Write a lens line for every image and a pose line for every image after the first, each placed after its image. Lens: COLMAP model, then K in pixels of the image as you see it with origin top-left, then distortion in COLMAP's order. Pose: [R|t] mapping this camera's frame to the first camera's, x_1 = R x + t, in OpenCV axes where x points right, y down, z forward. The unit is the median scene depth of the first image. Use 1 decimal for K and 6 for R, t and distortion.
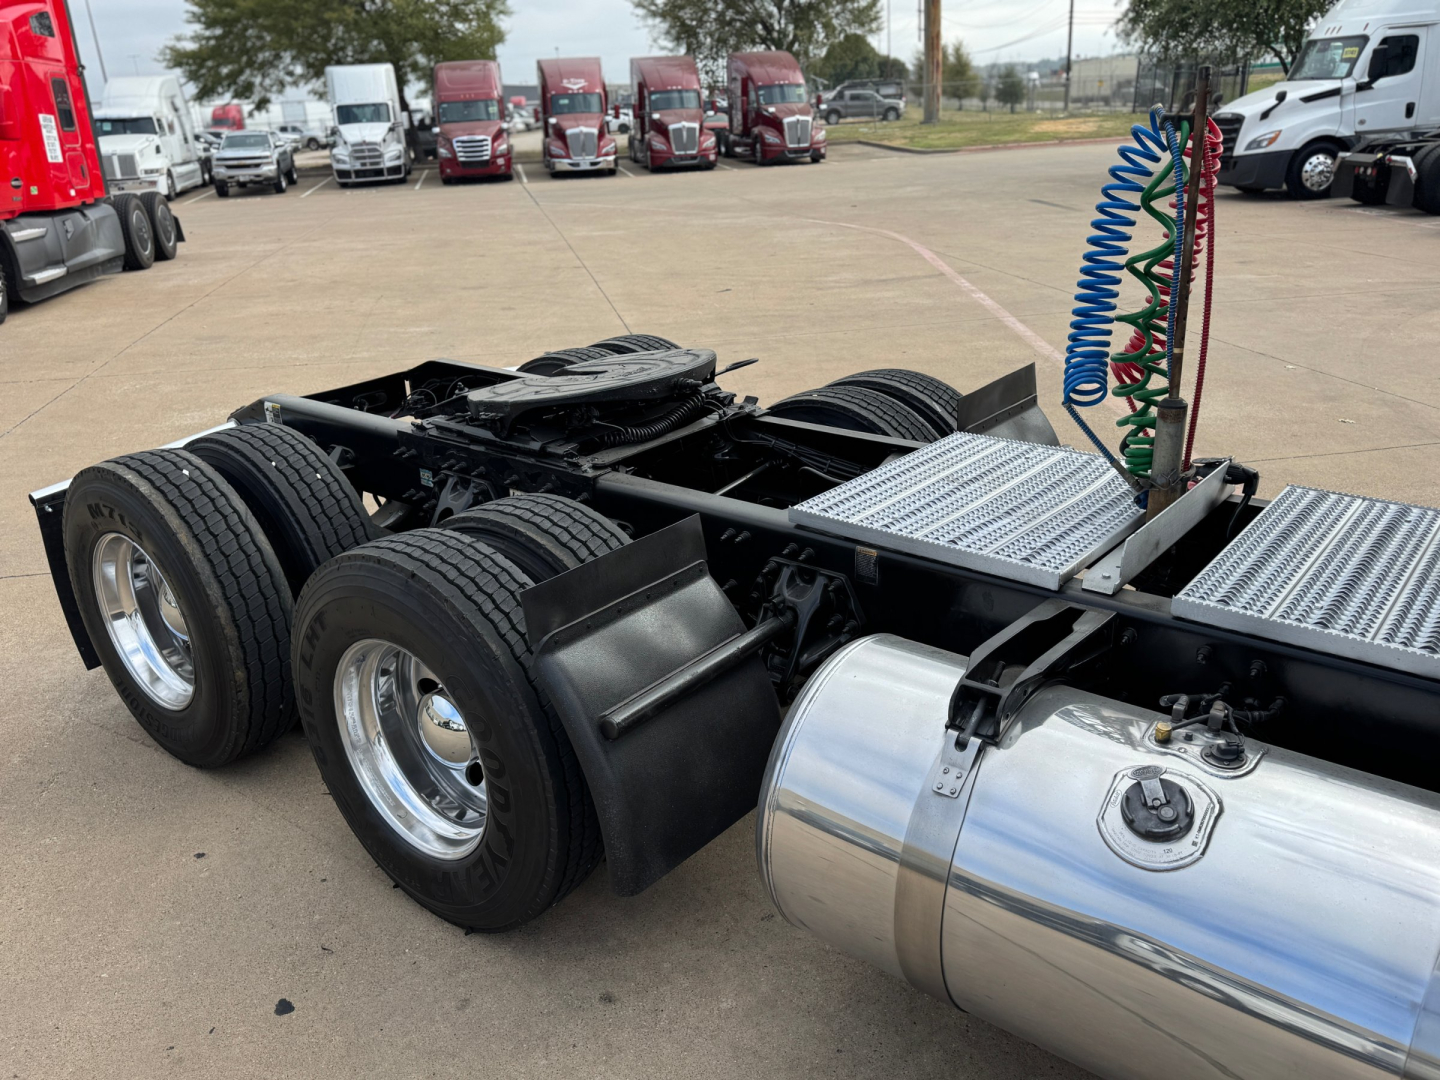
lens RADIAL K [[1136.1, 0, 721.1], [0, 1136.1, 544.0], [0, 0, 1]] dist [0.061773, -0.088009]
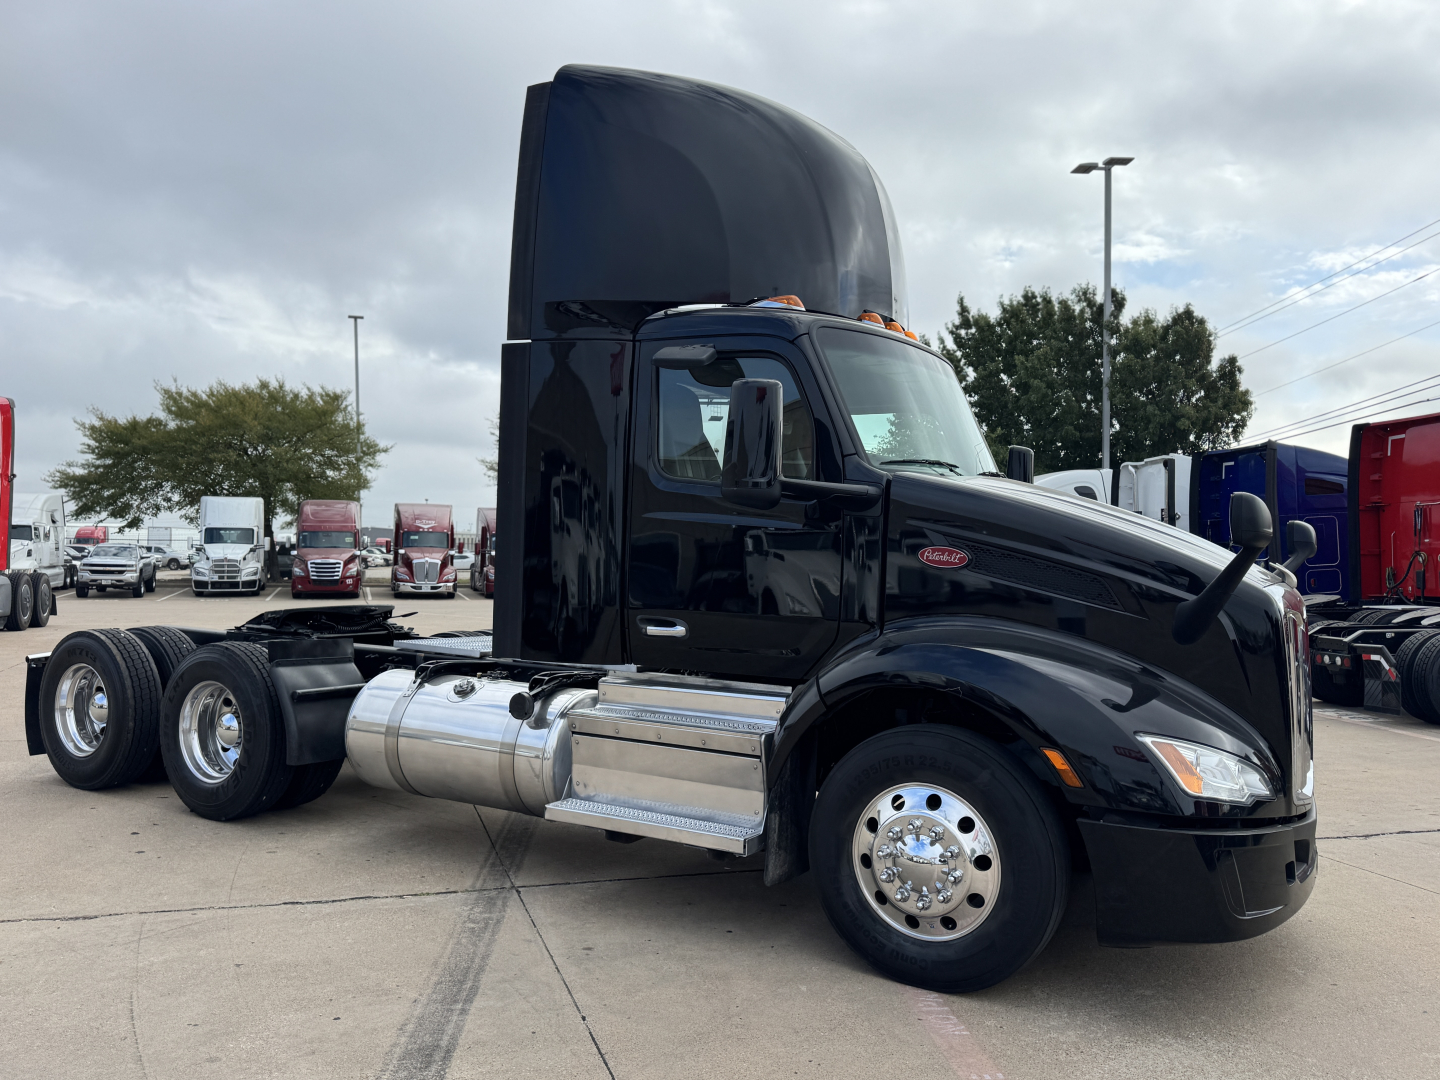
lens RADIAL K [[1136.1, 0, 725.3], [0, 1136.1, 545.6], [0, 0, 1]] dist [0.061773, -0.088009]
pose [[0.990108, 0.064691, 0.124500, 0.033856], [-0.013583, 0.927388, -0.373855, 0.051776], [-0.139645, 0.368466, 0.919093, -0.108523]]
